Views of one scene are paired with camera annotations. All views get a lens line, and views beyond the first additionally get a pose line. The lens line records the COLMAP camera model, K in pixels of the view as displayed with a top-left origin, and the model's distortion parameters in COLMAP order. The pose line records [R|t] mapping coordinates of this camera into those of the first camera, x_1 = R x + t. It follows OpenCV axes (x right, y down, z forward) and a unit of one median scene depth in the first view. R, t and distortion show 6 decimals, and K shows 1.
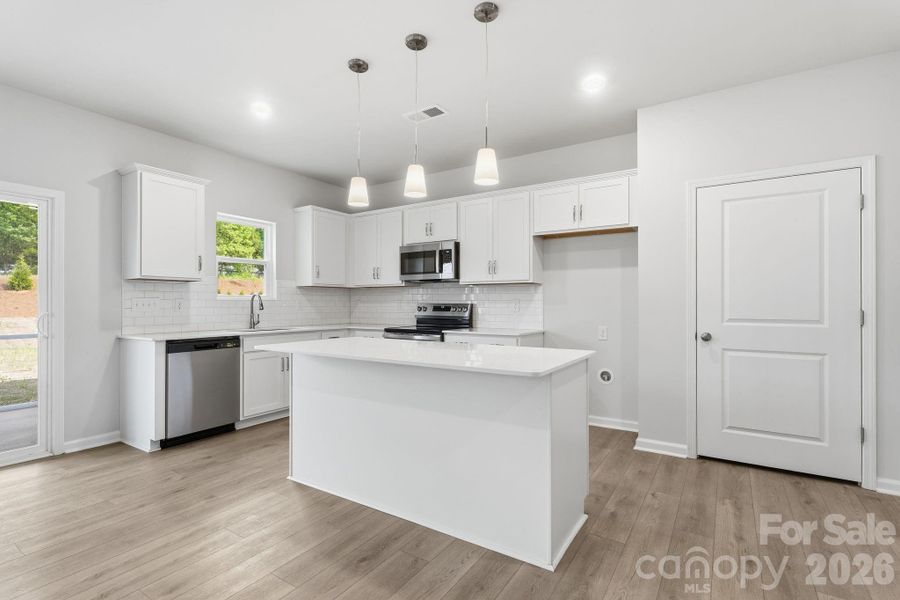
lens RADIAL K [[423.3, 0, 461.3], [0, 423.3, 301.6], [0, 0, 1]] dist [0.003706, -0.000370]
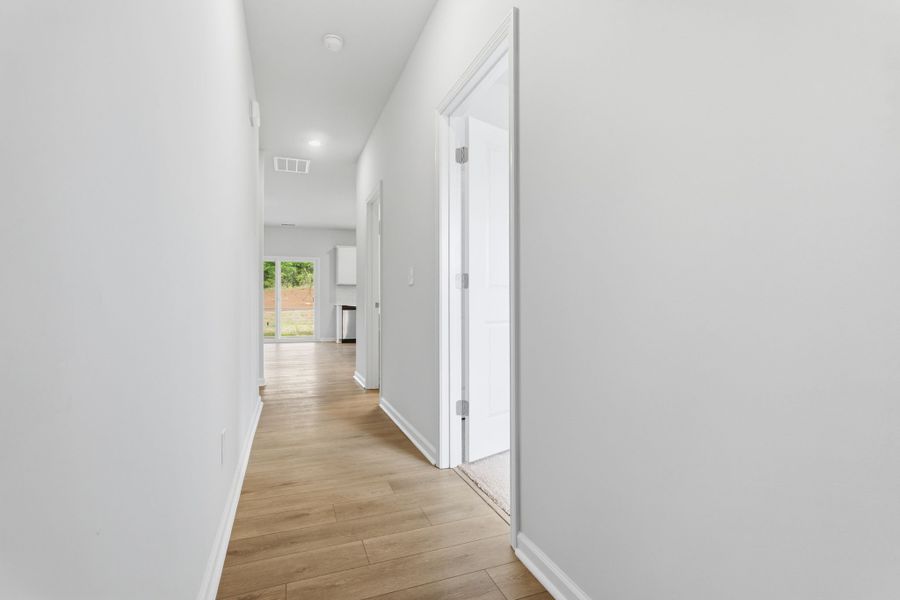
lens RADIAL K [[423.3, 0, 448.9], [0, 423.3, 302.4], [0, 0, 1]] dist [0.003706, -0.000370]
pose [[0.810367, 0.007486, -0.585875, 1.520079], [-0.000754, 0.999931, 0.011734, 0.032505], [0.585923, -0.009067, 0.810316, -0.888015]]
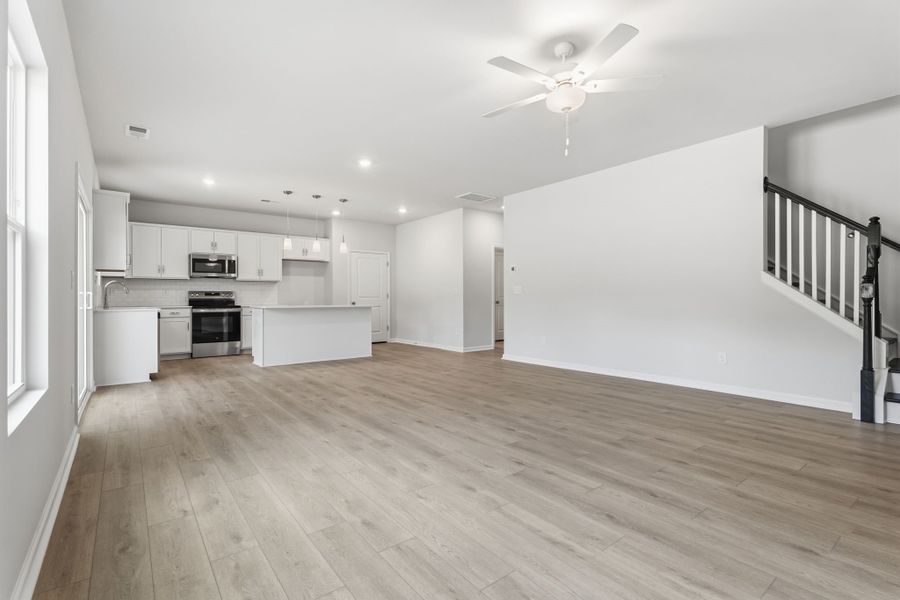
lens RADIAL K [[423.3, 0, 453.1], [0, 423.3, 299.0], [0, 0, 1]] dist [0.003706, -0.000370]
pose [[0.328657, -0.003205, 0.944444, -1.706049], [0.000121, 0.999994, 0.003352, 0.039094], [-0.944449, -0.000988, 0.328656, -0.535772]]
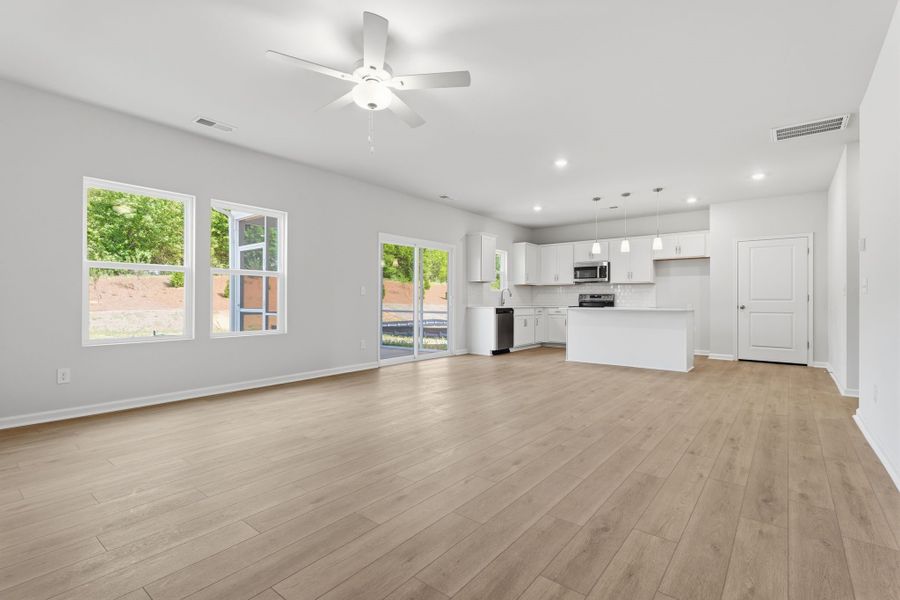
lens RADIAL K [[423.3, 0, 455.8], [0, 423.3, 298.0], [0, 0, 1]] dist [0.003706, -0.000370]
pose [[0.995273, 0.003100, -0.097064, -0.642042], [-0.003384, 0.999990, -0.002765, 0.039761], [0.097054, 0.003080, 0.995274, -1.239851]]
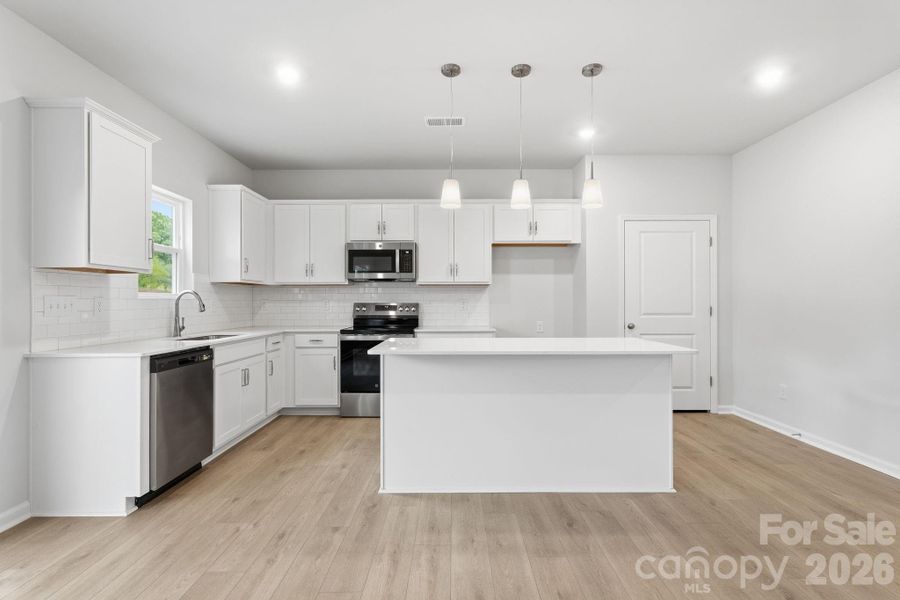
lens RADIAL K [[423.3, 0, 450.1], [0, 423.3, 299.3], [0, 0, 1]] dist [0.003706, -0.000370]
pose [[0.843416, 0.002251, 0.537256, -0.607428], [-0.000722, 0.999995, -0.003057, -0.001820], [-0.537260, 0.002190, 0.843414, 0.107356]]
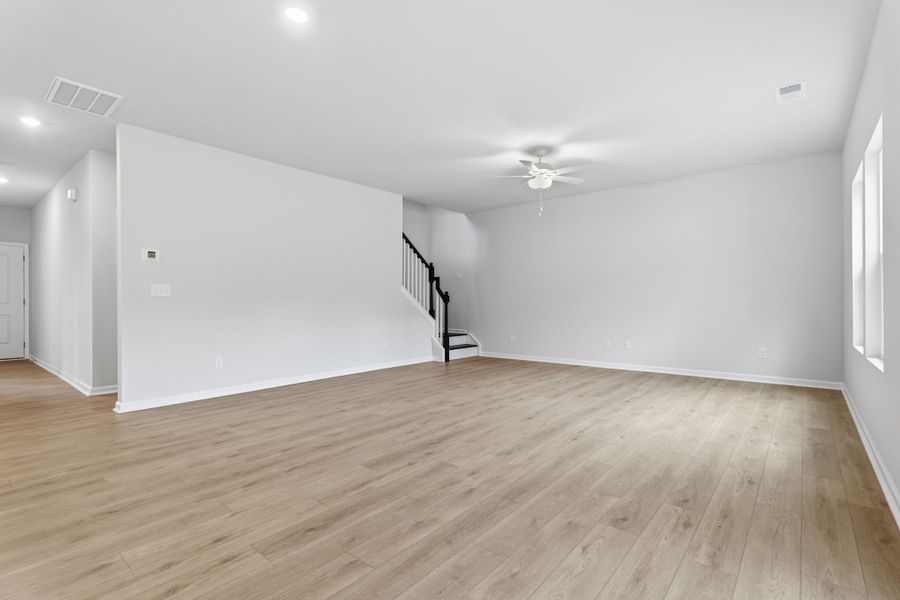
lens RADIAL K [[423.3, 0, 457.8], [0, 423.3, 301.7], [0, 0, 1]] dist [0.003706, -0.000370]
pose [[-0.994391, 0.004651, 0.105663, -0.759202], [0.004264, 0.999983, -0.003889, 0.044438], [-0.105679, -0.003417, -0.994394, 0.883154]]
